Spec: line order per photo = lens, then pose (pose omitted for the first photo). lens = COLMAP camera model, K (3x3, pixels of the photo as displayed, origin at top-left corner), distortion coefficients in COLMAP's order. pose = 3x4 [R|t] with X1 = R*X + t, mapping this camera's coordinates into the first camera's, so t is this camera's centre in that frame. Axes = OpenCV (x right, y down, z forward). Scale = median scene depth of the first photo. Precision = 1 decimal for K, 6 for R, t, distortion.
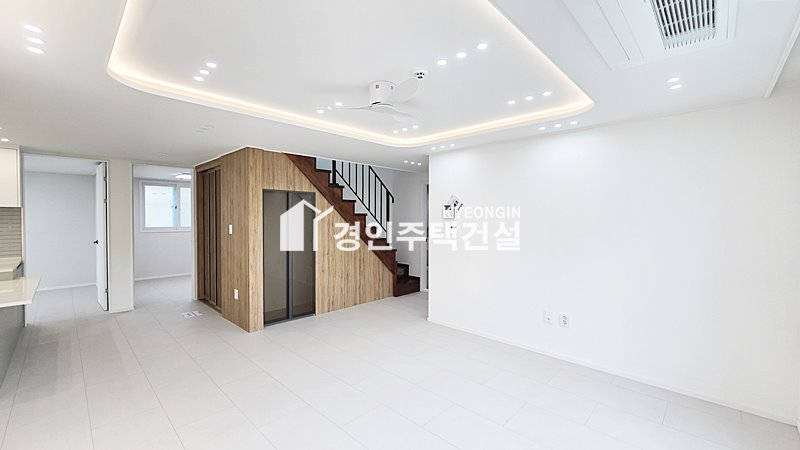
lens RADIAL K [[327.7, 0, 398.9], [0, 327.7, 222.7], [0, 0, 1]] dist [0.001788, 0.000105]
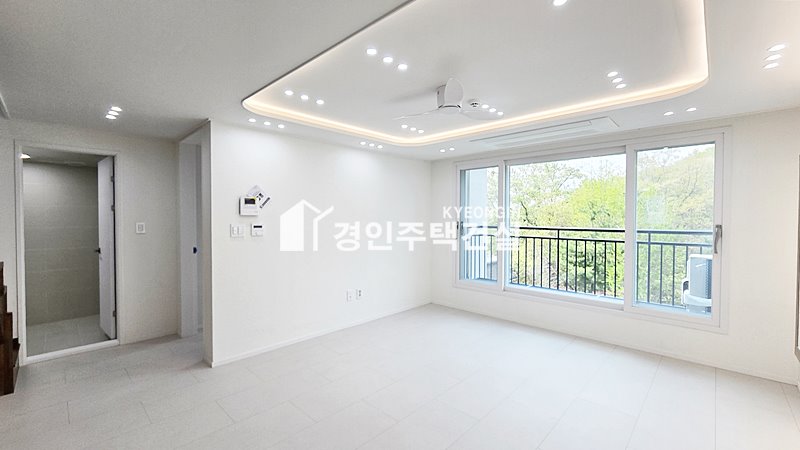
lens RADIAL K [[332.9, 0, 398.4], [0, 332.9, 222.6], [0, 0, 1]] dist [0.001642, -0.000037]
pose [[-0.007384, -0.021182, 0.999748, -0.547677], [0.015479, 0.999653, 0.021294, -0.006761], [-0.999853, 0.015632, -0.007054, 0.569585]]
